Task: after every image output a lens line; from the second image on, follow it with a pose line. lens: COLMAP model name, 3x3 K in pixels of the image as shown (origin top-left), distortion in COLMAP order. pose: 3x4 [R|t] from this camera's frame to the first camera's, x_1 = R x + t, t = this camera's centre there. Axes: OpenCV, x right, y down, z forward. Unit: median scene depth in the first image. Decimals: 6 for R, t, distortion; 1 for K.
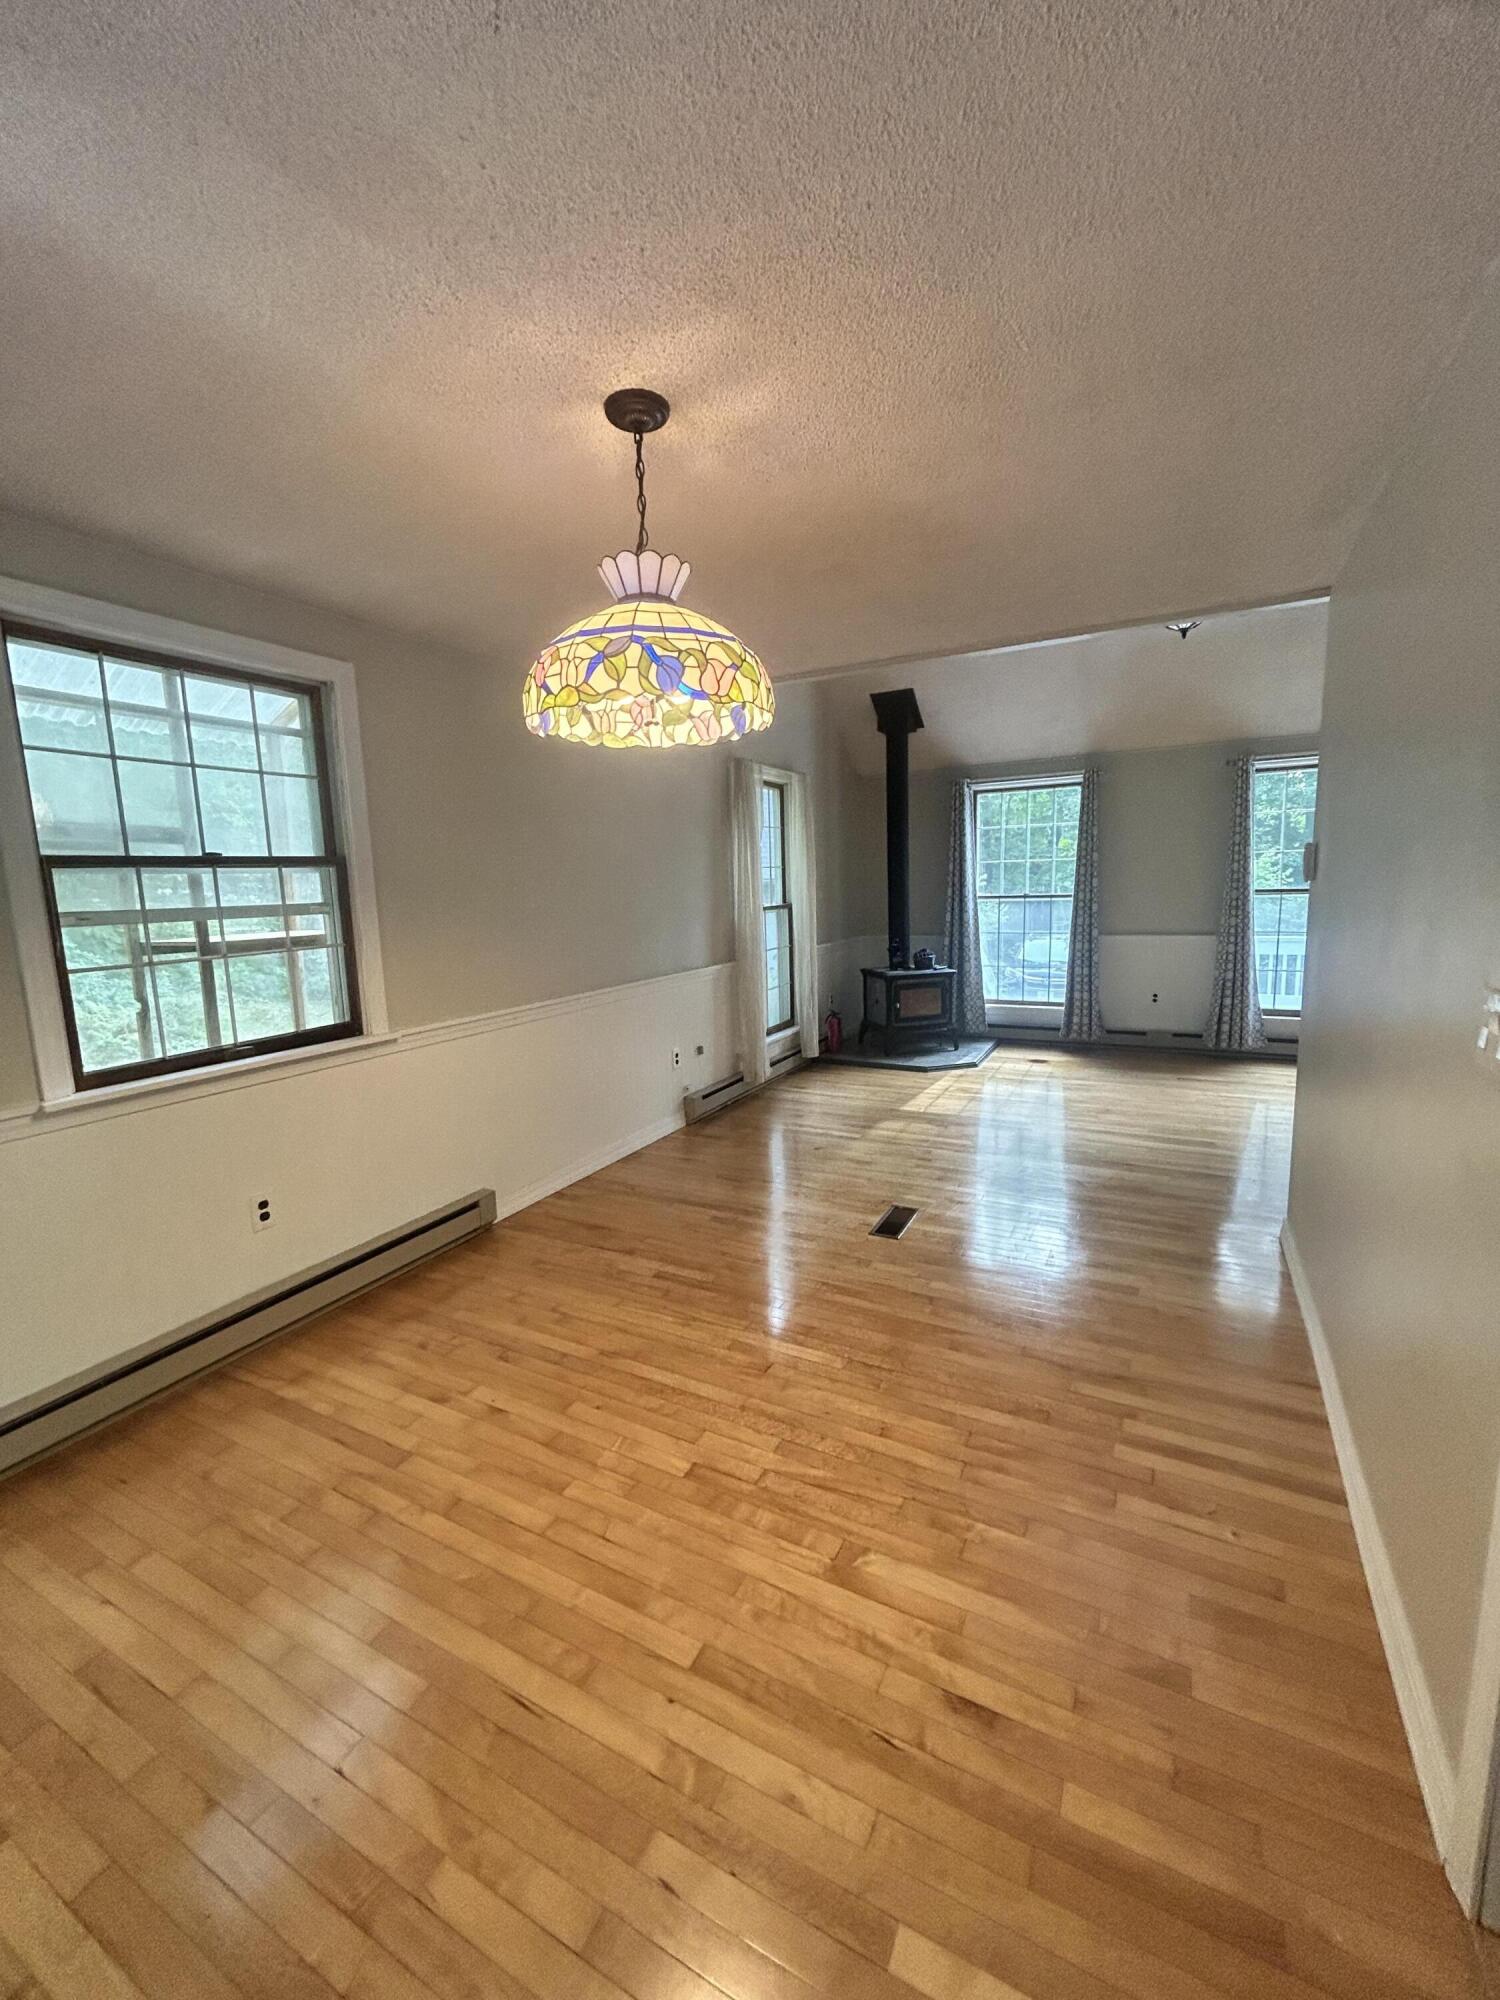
lens RADIAL K [[818.4, 0, 718.7], [0, 818.4, 1000.6], [0, 0, 1]] dist [0.000003, 0.000106]
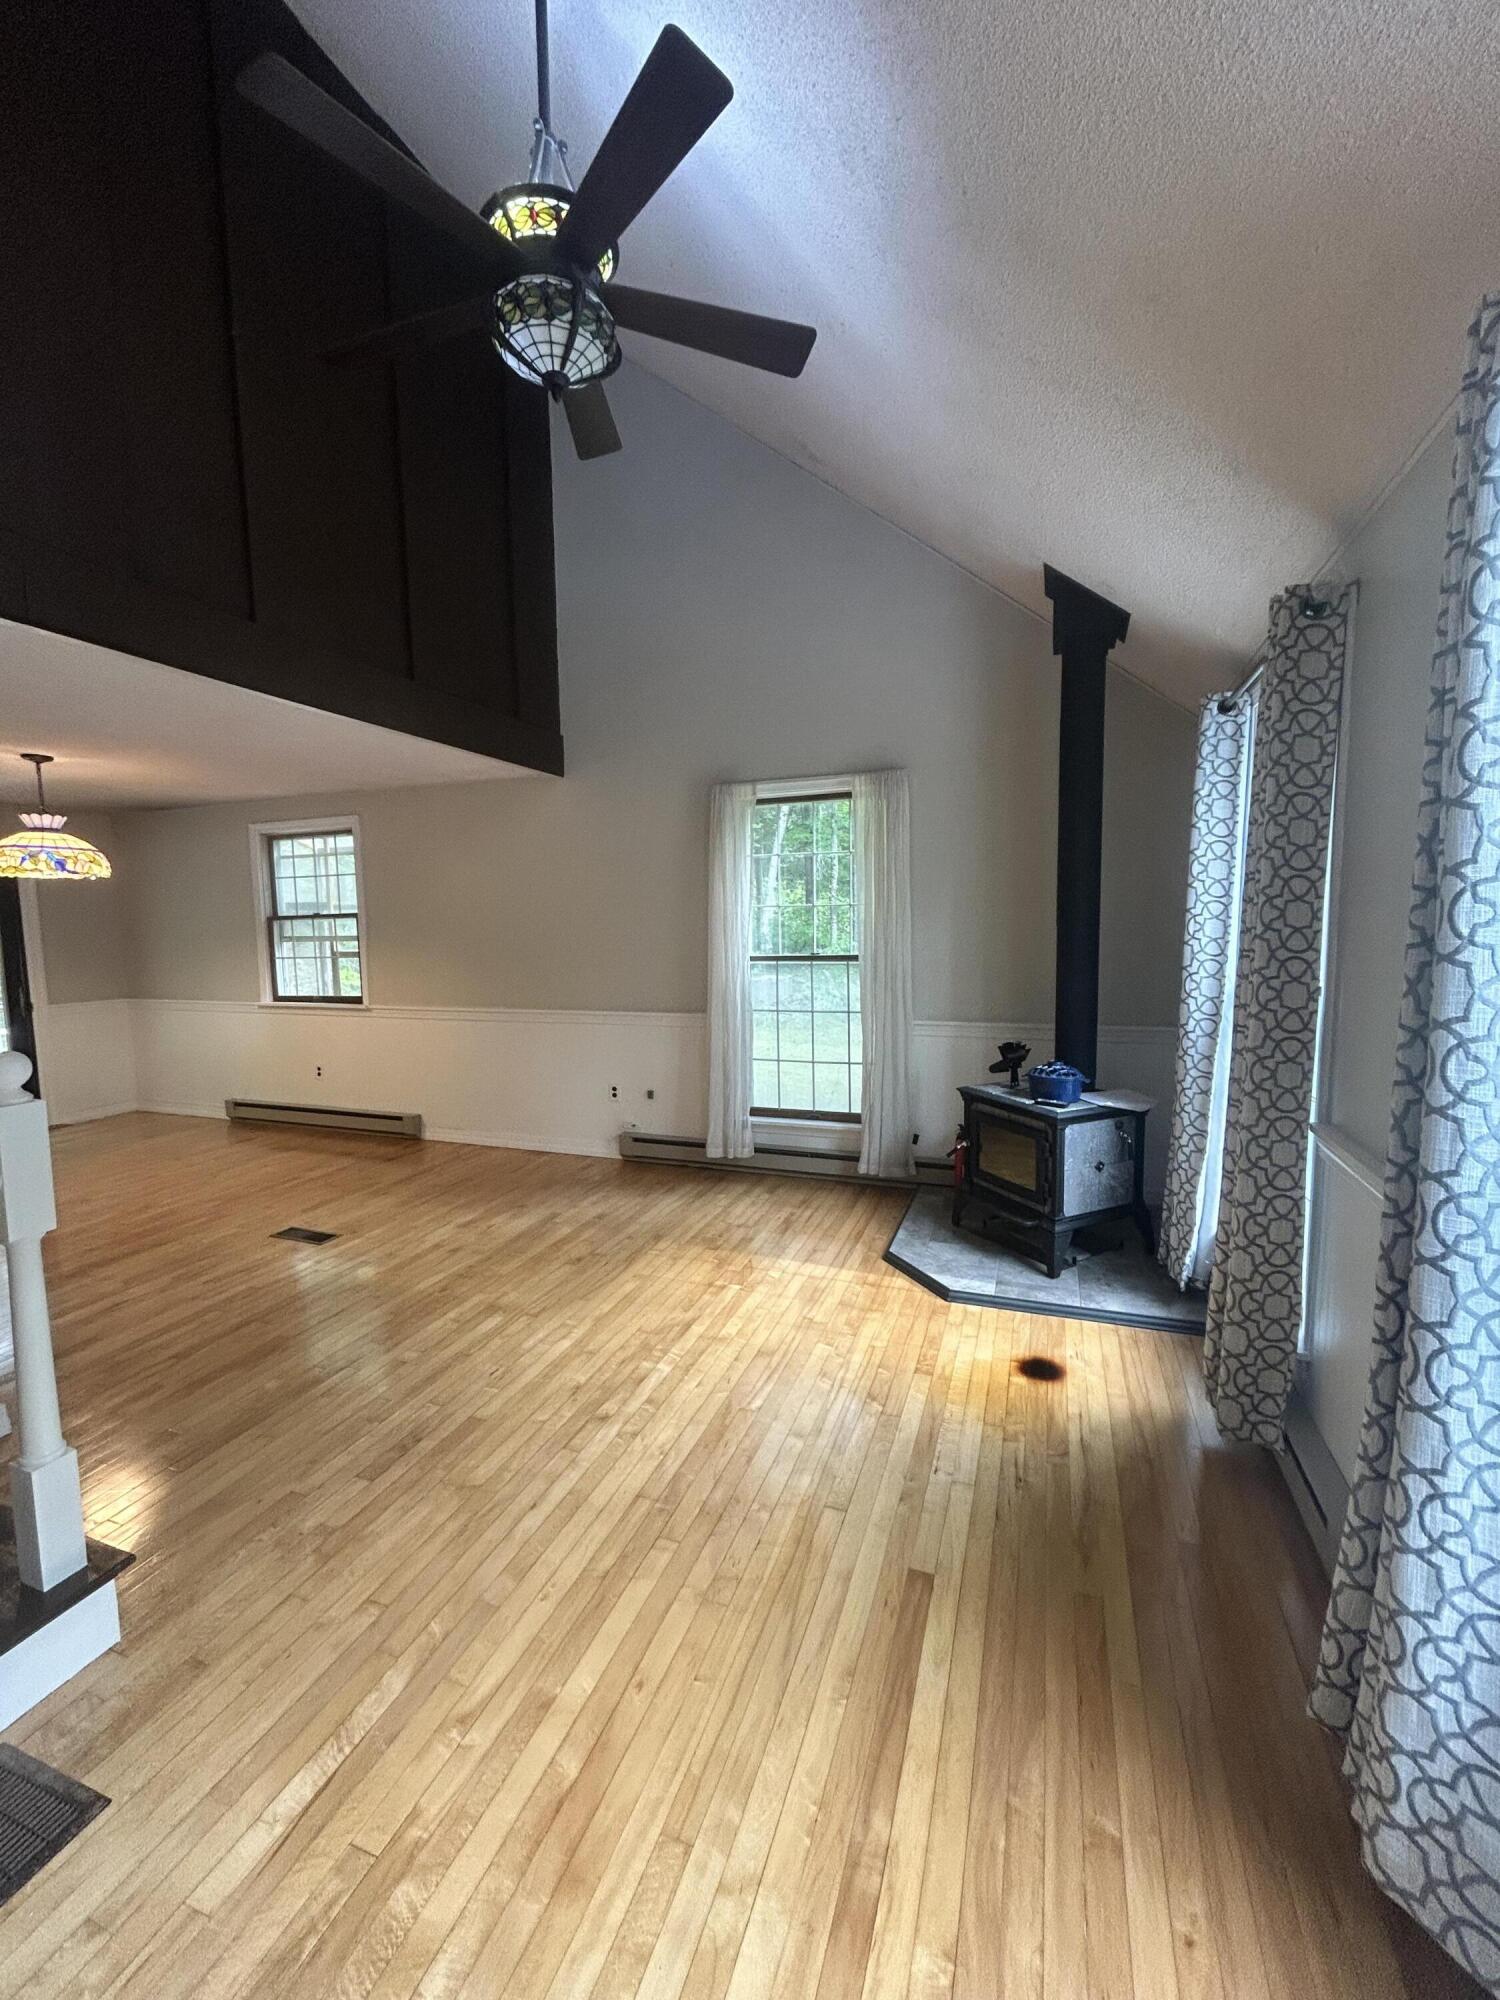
lens RADIAL K [[794.5, 0, 750.0], [0, 794.5, 1000.0], [0, 0, 1]] dist [0.000972, -0.012209]
pose [[0.150975, 0.119786, -0.981253, 1.179645], [-0.129827, 0.986436, 0.100444, -0.209713], [0.979975, 0.112229, 0.164478, 1.213957]]
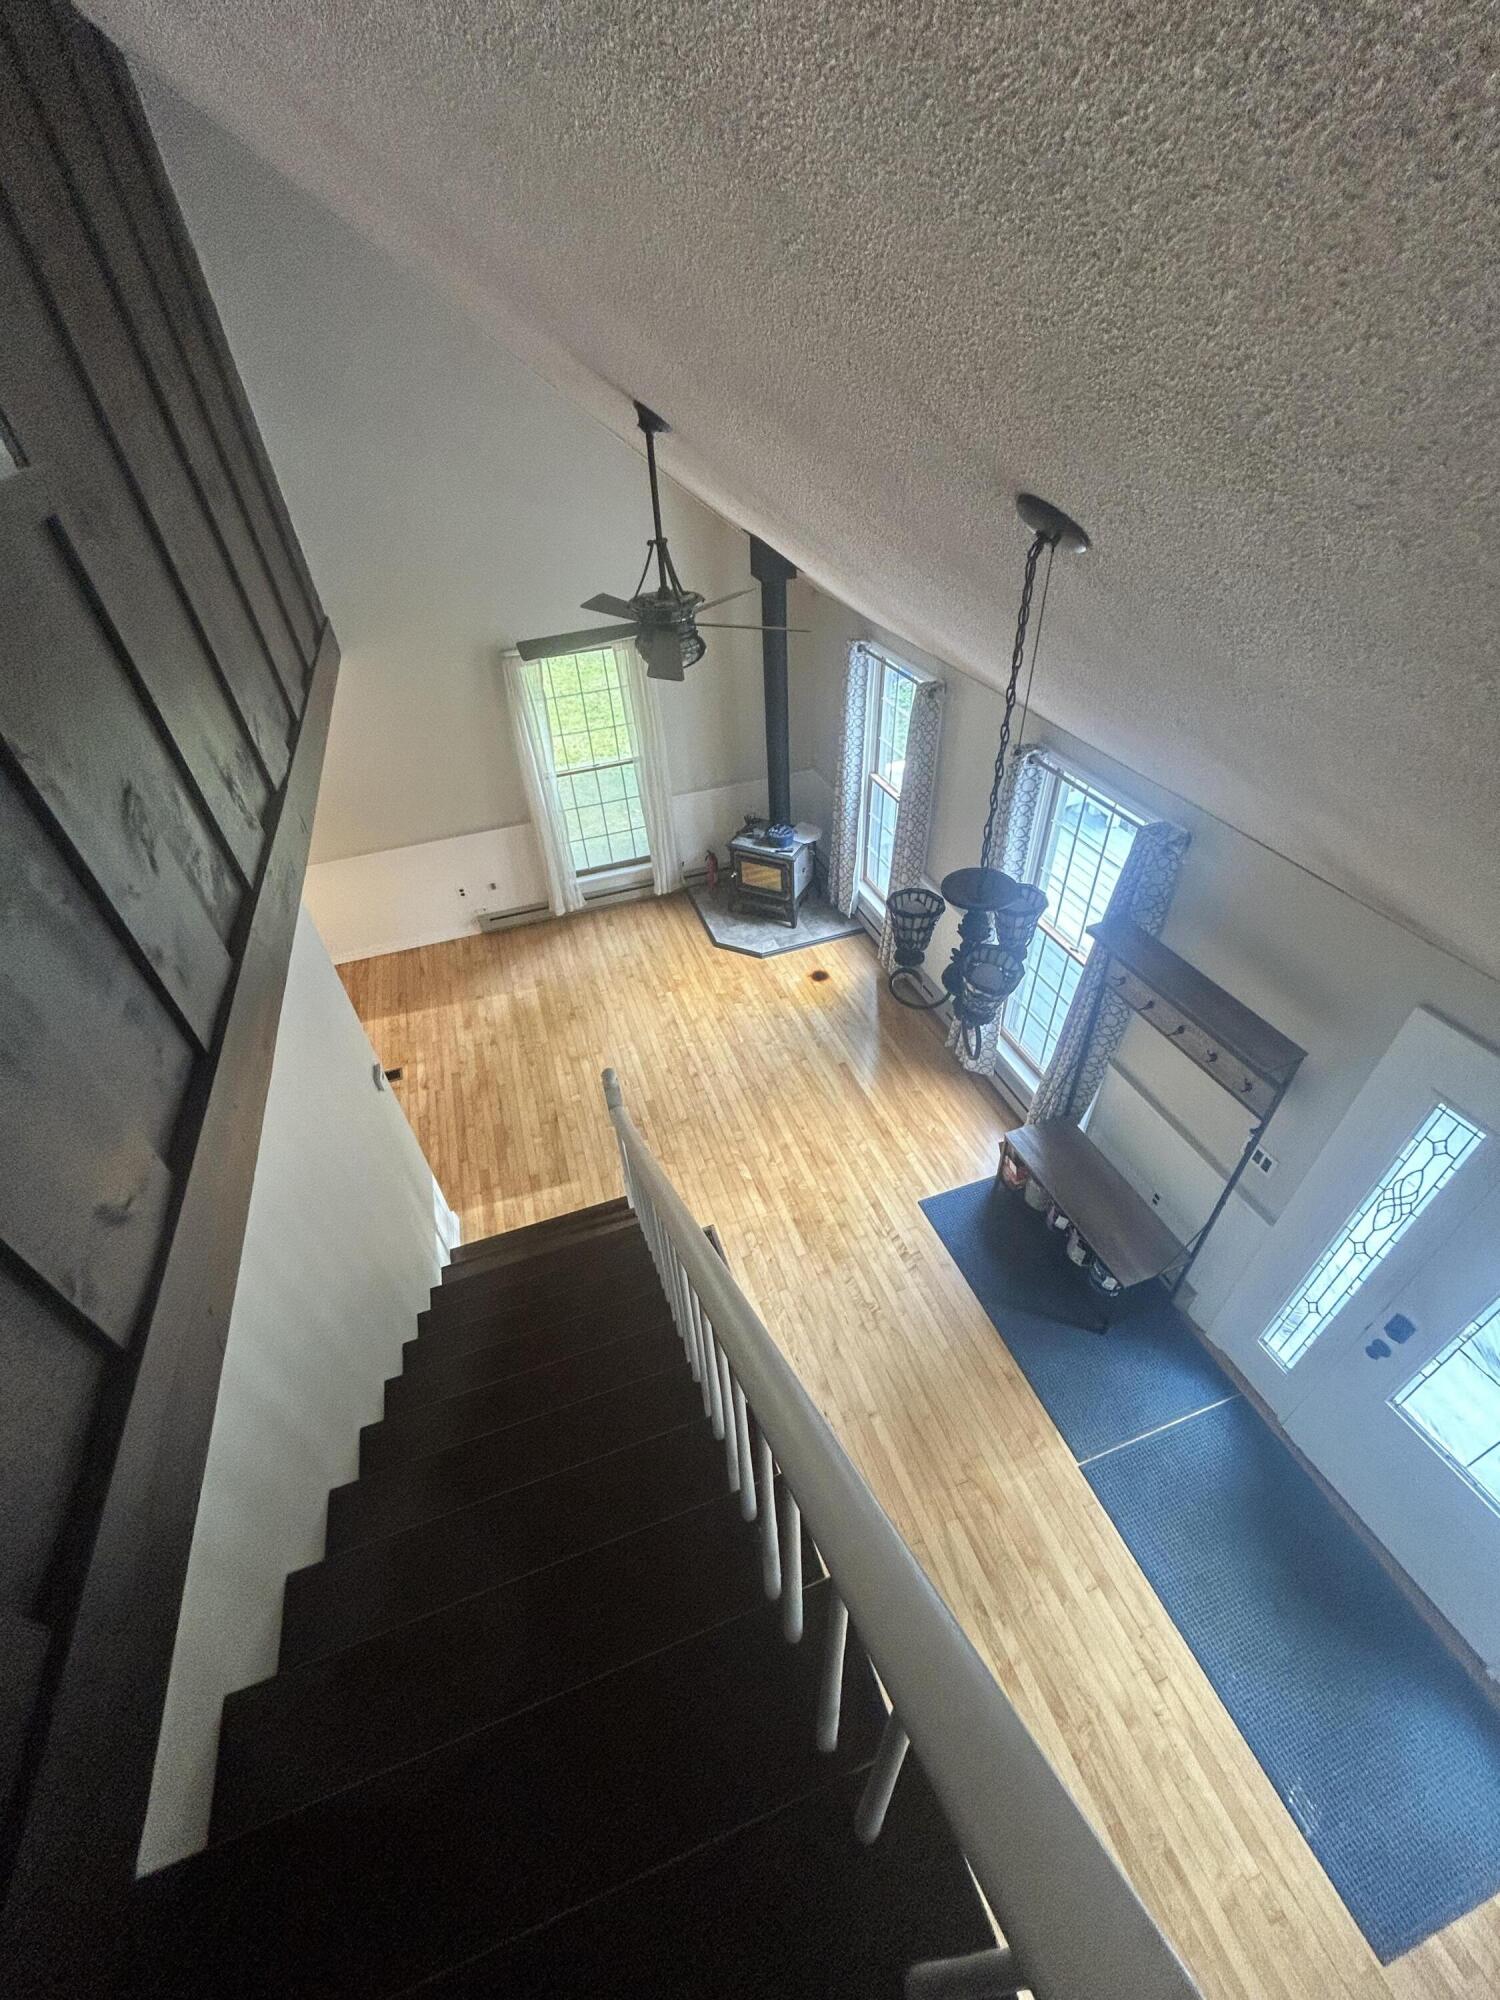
lens RADIAL K [[805.6, 0, 751.8], [0, 805.6, 999.7], [0, 0, 1]] dist [0.000209, 0.000587]
pose [[0.743632, 0.425901, -0.515383, 1.357256], [-0.071951, 0.817353, 0.571627, -0.739231], [0.664707, -0.387998, 0.638454, 0.463868]]
